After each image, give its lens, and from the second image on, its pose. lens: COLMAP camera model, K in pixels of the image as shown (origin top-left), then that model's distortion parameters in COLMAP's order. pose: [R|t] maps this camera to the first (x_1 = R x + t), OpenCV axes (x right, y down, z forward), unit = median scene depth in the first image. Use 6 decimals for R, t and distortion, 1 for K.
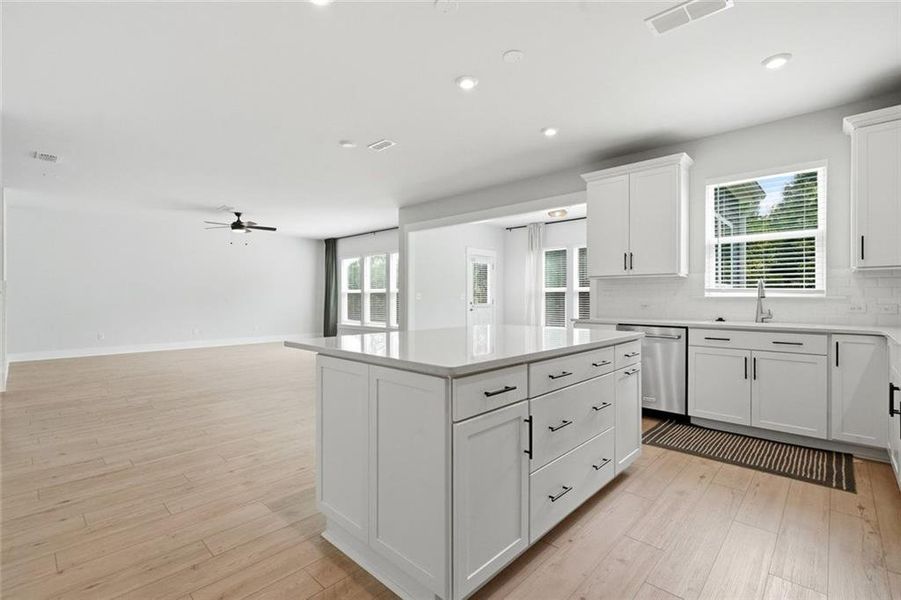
lens RADIAL K [[409.9, 0, 450.4], [0, 409.9, 302.8], [0, 0, 1]] dist [0.000051, -0.000281]
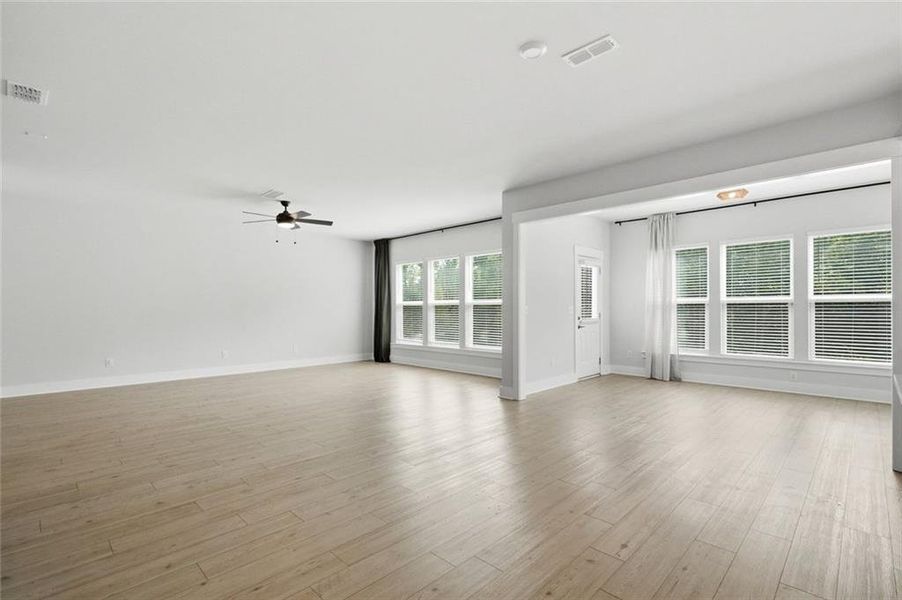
lens RADIAL K [[421.2, 0, 449.9], [0, 421.2, 310.8], [0, 0, 1]] dist [0.002889, 0.000634]
pose [[0.999752, -0.003757, -0.021950, -0.176018], [0.003609, 0.999970, -0.006798, -0.008573], [0.021974, 0.006717, 0.999736, 0.201948]]
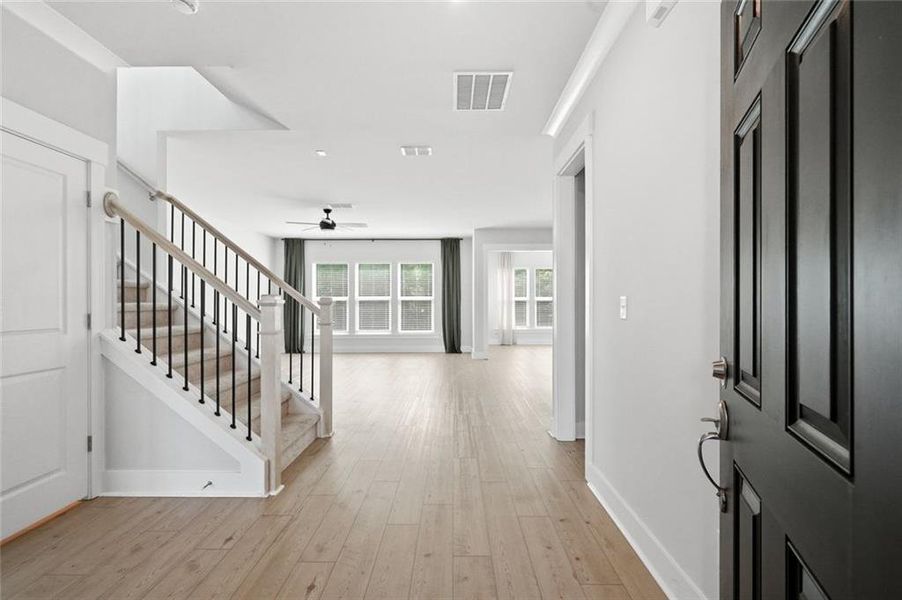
lens RADIAL K [[410.3, 0, 450.9], [0, 410.3, 302.8], [0, 0, 1]] dist [0.000051, -0.000281]
pose [[0.727006, -0.002604, 0.686627, -0.839464], [0.011975, 0.999889, -0.008887, -0.008727], [-0.686527, 0.014684, 0.726956, 0.165641]]
